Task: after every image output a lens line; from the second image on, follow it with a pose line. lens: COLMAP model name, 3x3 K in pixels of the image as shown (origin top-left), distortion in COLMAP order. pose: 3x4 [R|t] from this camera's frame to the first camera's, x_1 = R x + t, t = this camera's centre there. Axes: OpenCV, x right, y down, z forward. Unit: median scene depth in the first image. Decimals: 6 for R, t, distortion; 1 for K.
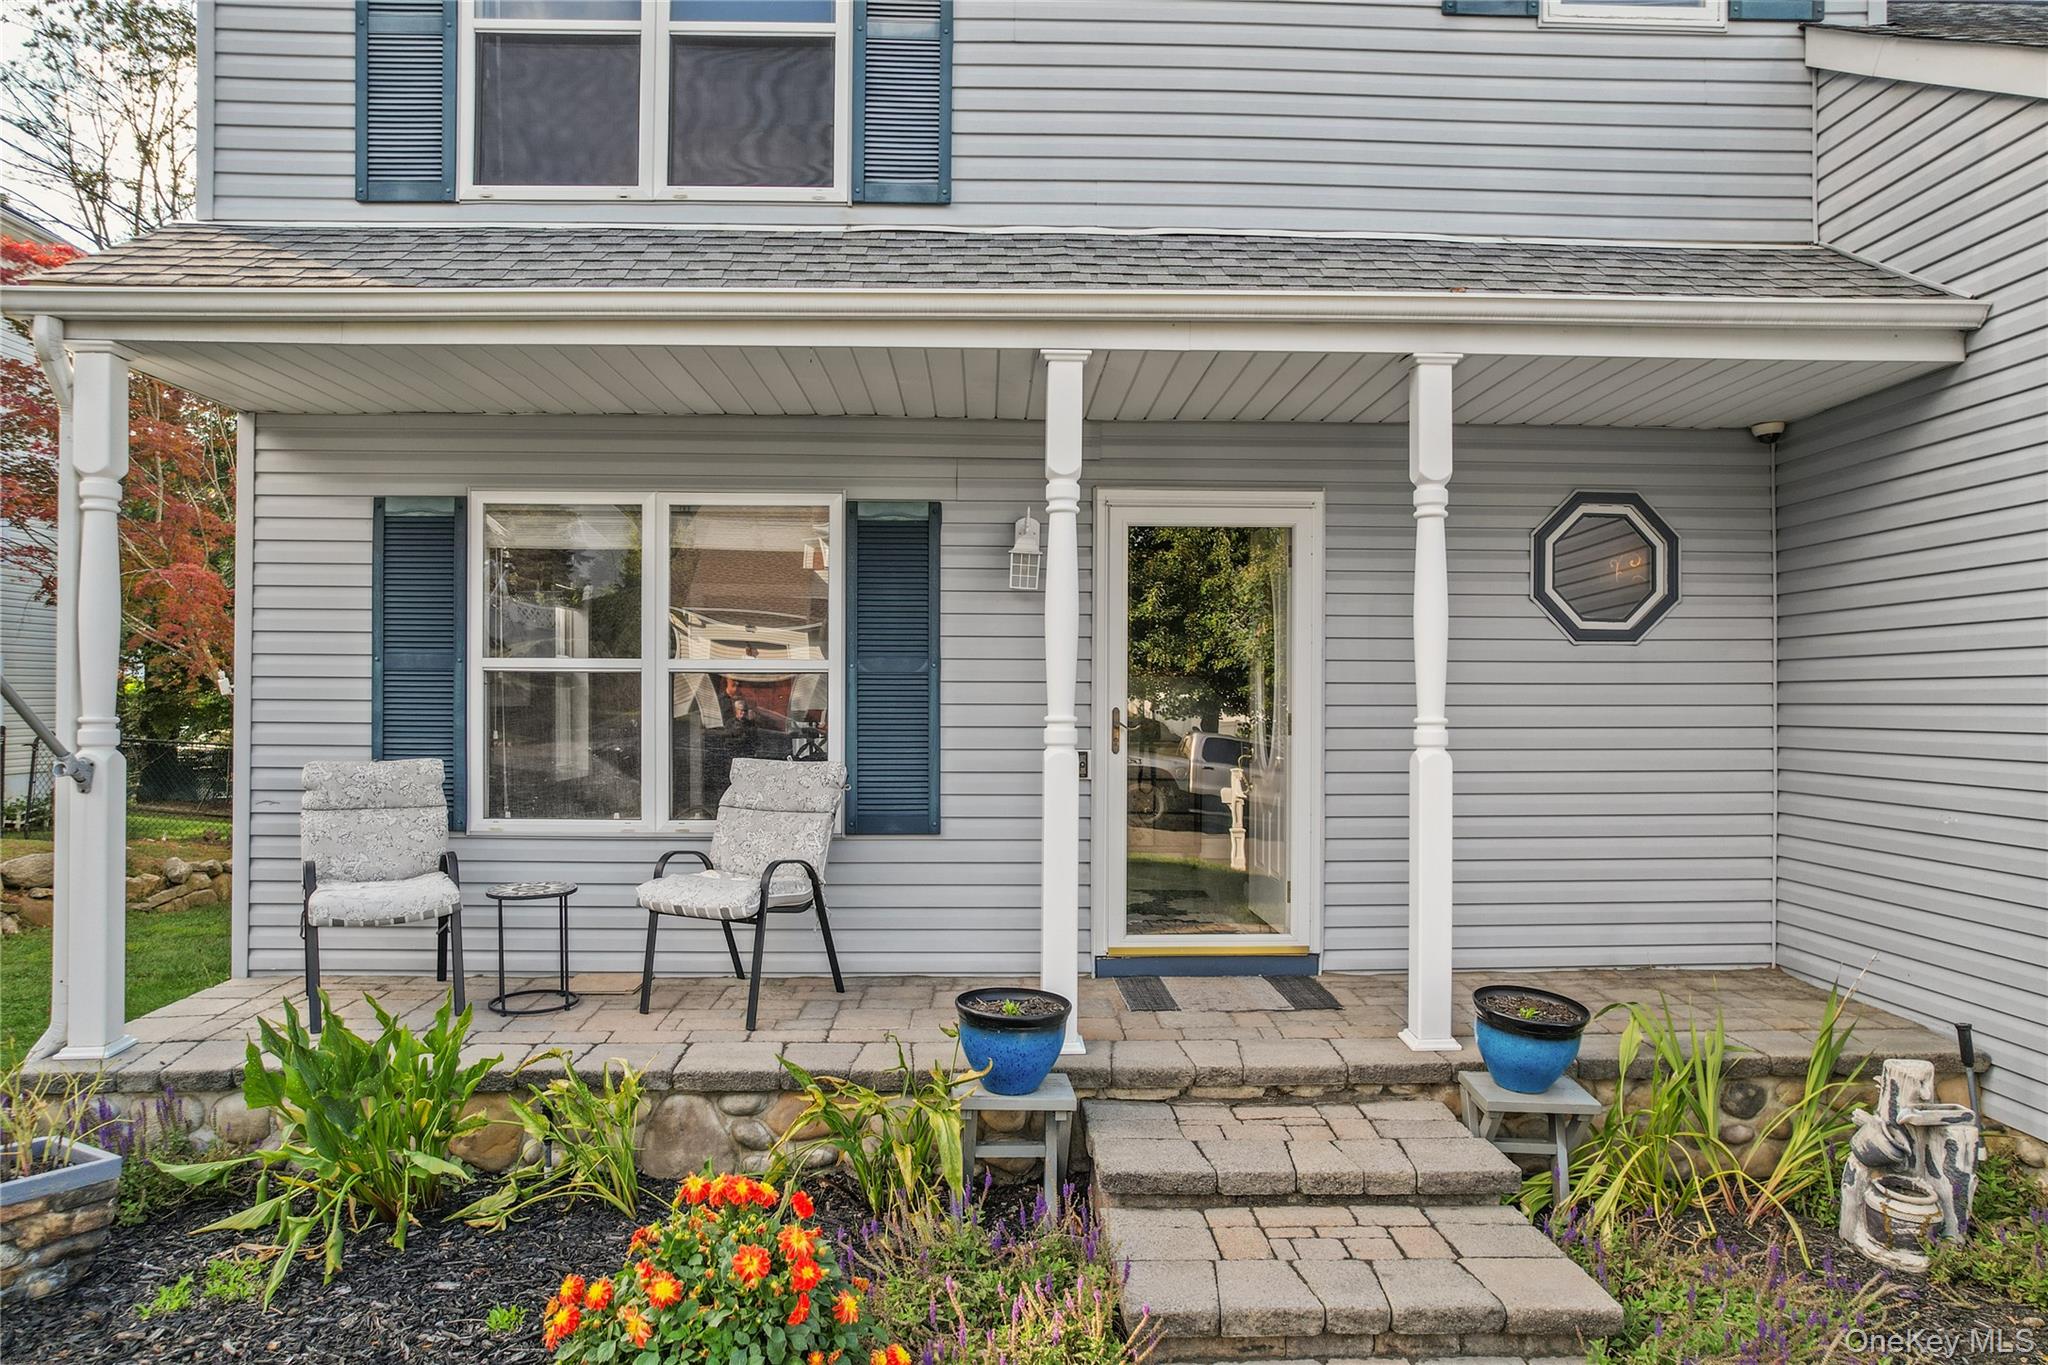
lens RADIAL K [[1321.2, 0, 1031.2], [0, 1321.2, 688.0], [0, 0, 1]] dist [-0.018742, 0.001797]
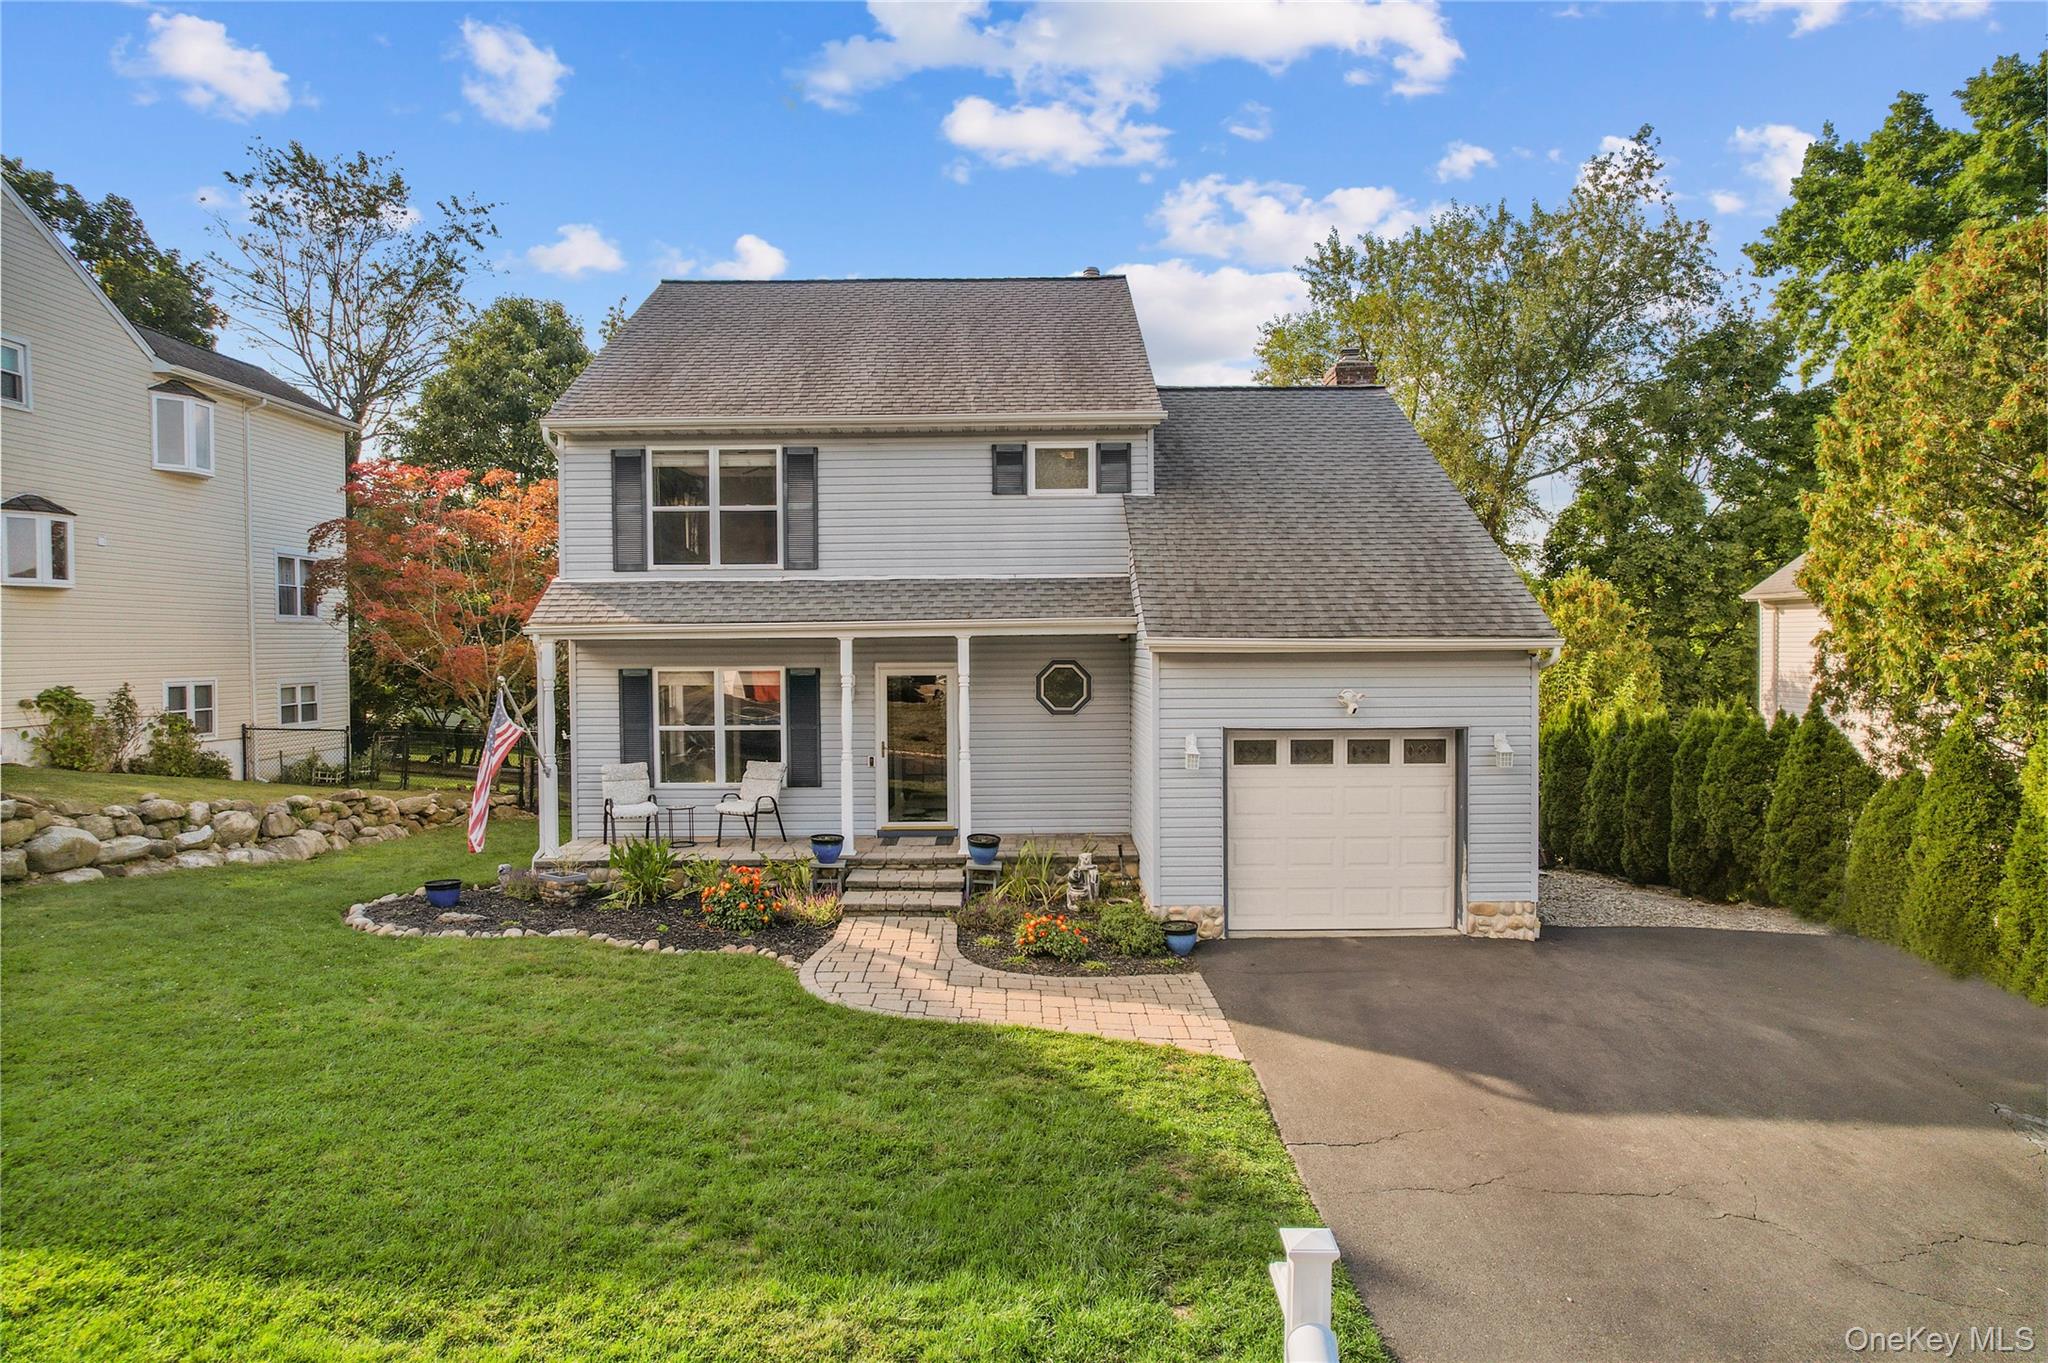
lens RADIAL K [[1280.3, 0, 1015.4], [0, 1280.3, 680.5], [0, 0, 1]] dist [-0.018929, 0.001070]
pose [[0.999113, -0.010889, -0.040668, 0.482828], [0.012376, 0.999257, 0.036490, -0.221882], [0.040240, -0.036960, 0.998506, -1.788240]]
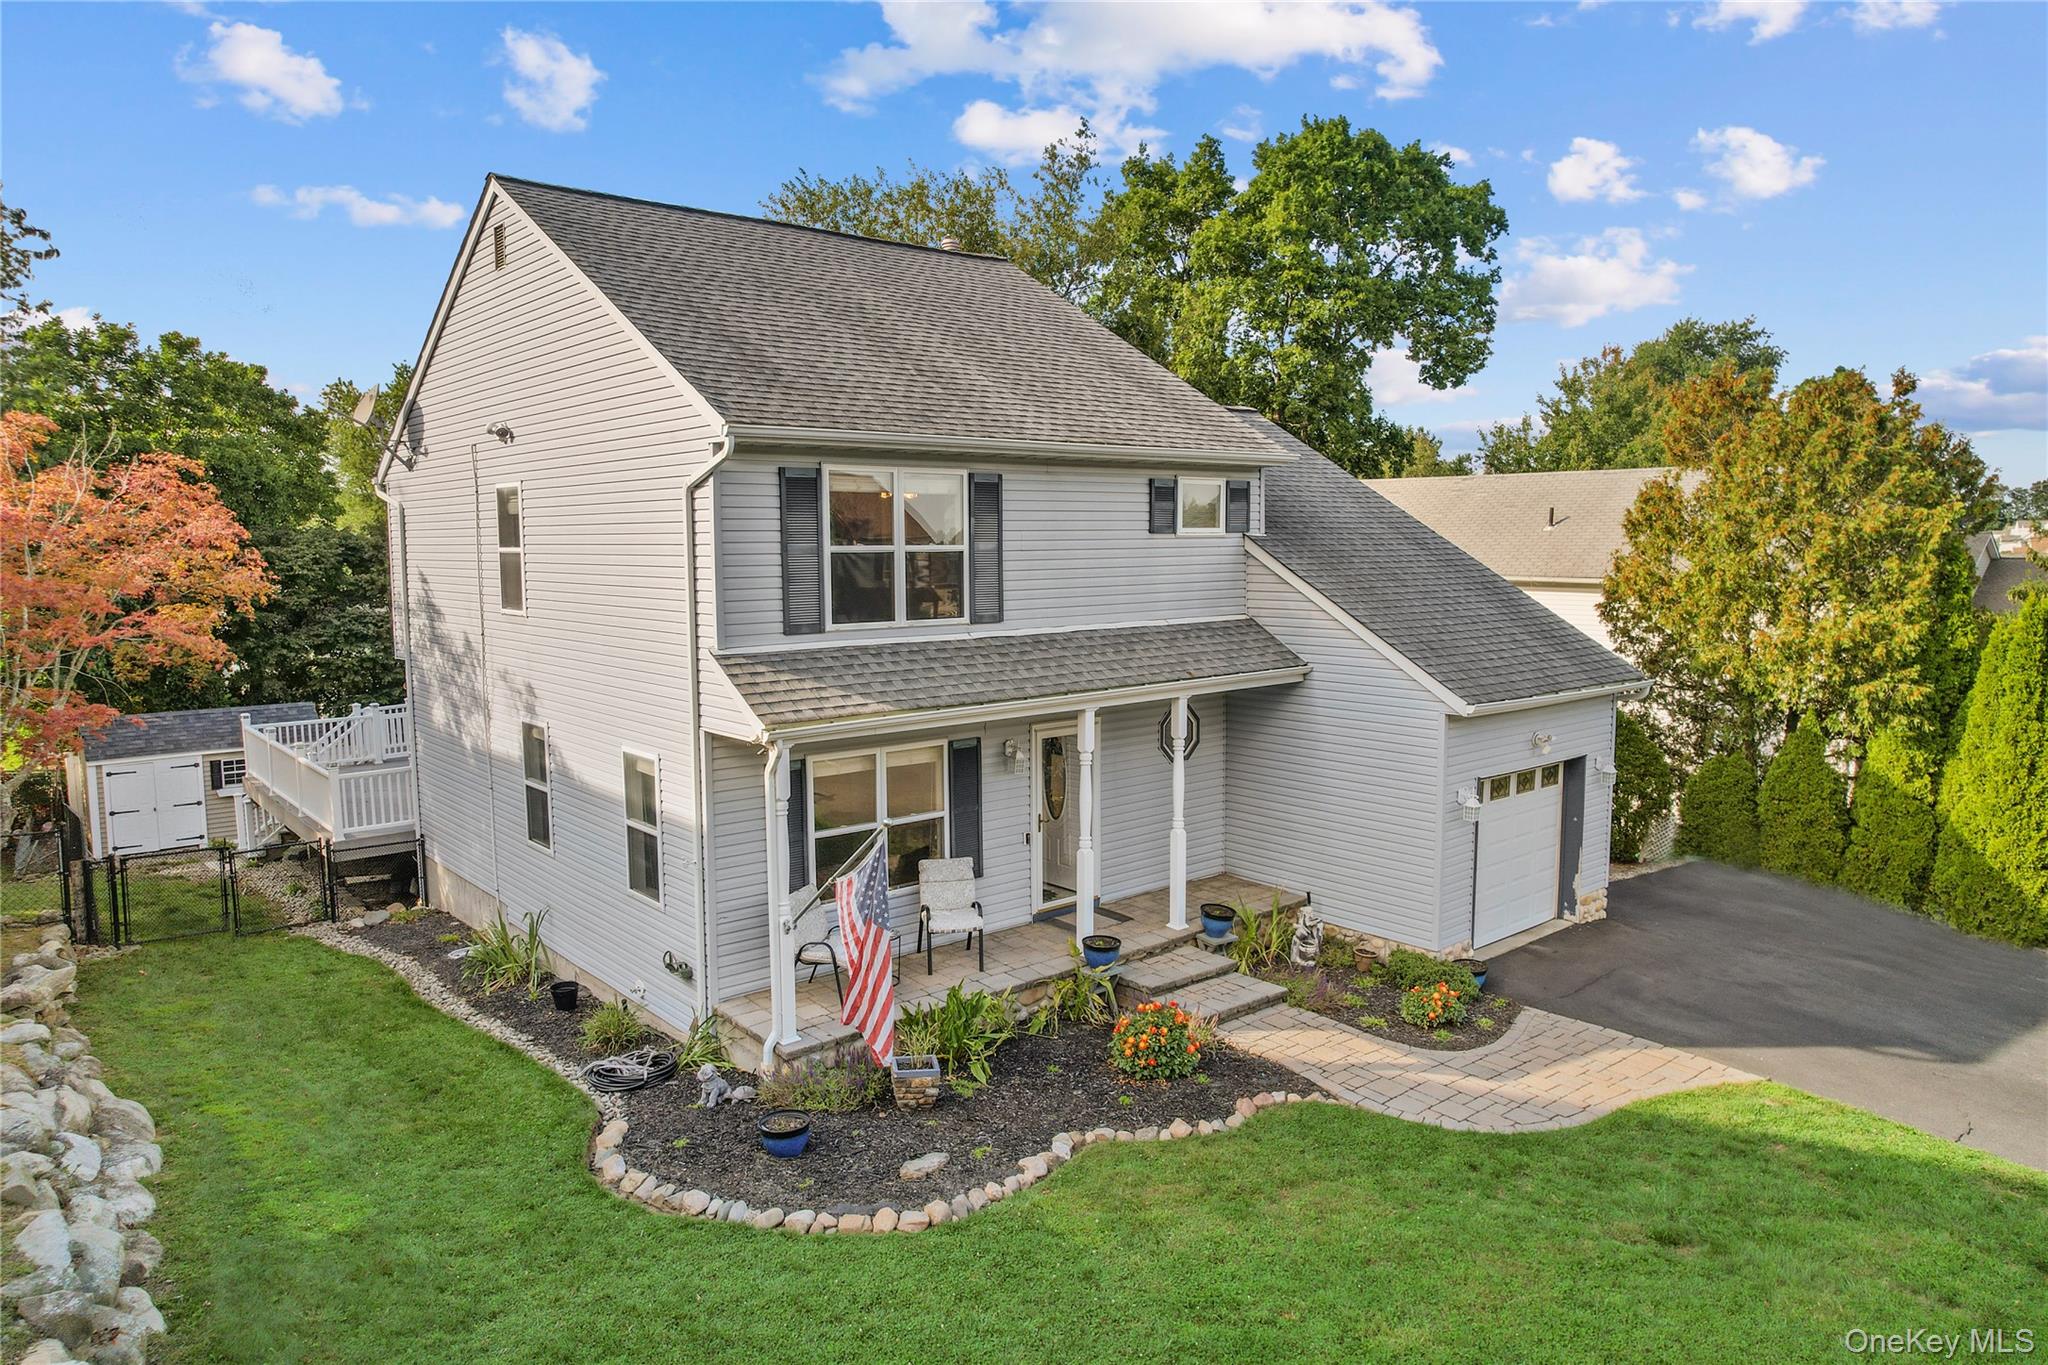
lens RADIAL K [[1319.7, 0, 1020.6], [0, 1319.7, 670.3], [0, 0, 1]] dist [-0.072666, 0.078792]
pose [[0.785963, -0.070144, 0.614282, -1.521794], [0.002137, 0.993846, 0.110752, -0.547690], [-0.618270, -0.085734, 0.781276, -0.897974]]
